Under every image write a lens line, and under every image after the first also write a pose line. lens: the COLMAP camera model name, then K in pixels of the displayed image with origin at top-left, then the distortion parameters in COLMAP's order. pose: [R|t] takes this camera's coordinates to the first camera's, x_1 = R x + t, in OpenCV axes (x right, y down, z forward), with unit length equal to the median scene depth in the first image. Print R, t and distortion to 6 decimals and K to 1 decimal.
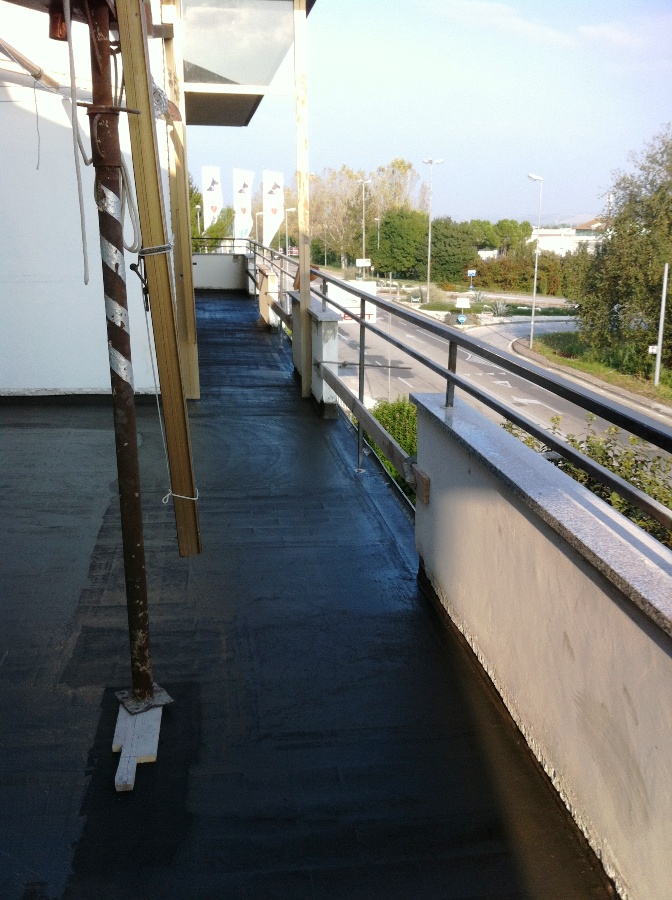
lens RADIAL K [[869.8, 0, 339.2], [0, 869.8, 456.5], [0, 0, 1]] dist [0.141039, -0.356660]
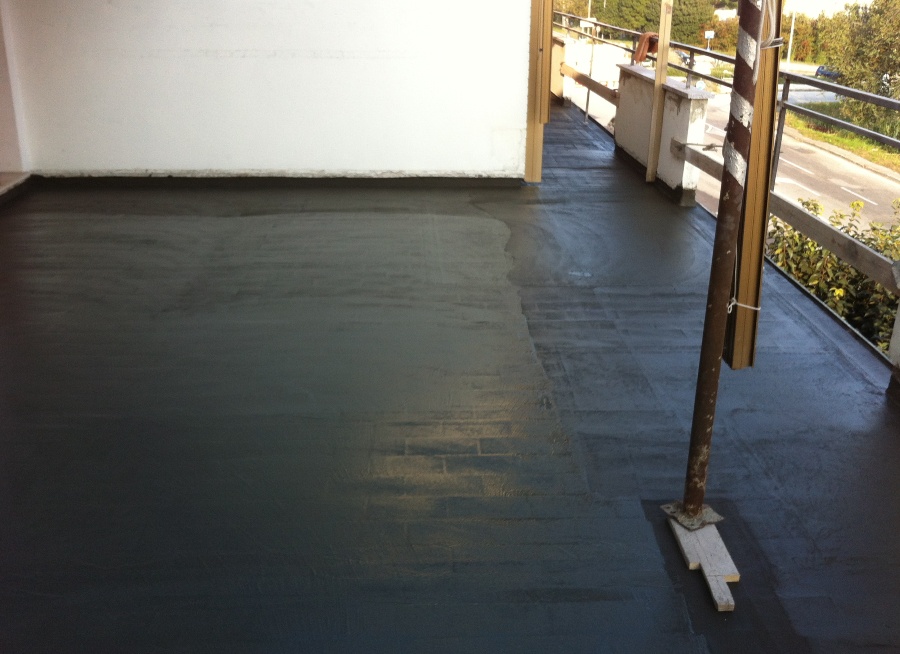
lens RADIAL K [[932.9, 0, 449.6], [0, 932.9, 301.2], [0, 0, 1]] dist [0.050755, -0.349247]
pose [[0.991825, 0.030008, -0.124027, -0.211284], [-0.021300, 0.997253, 0.070945, -0.013261], [0.125815, -0.067723, 0.989739, -0.013524]]
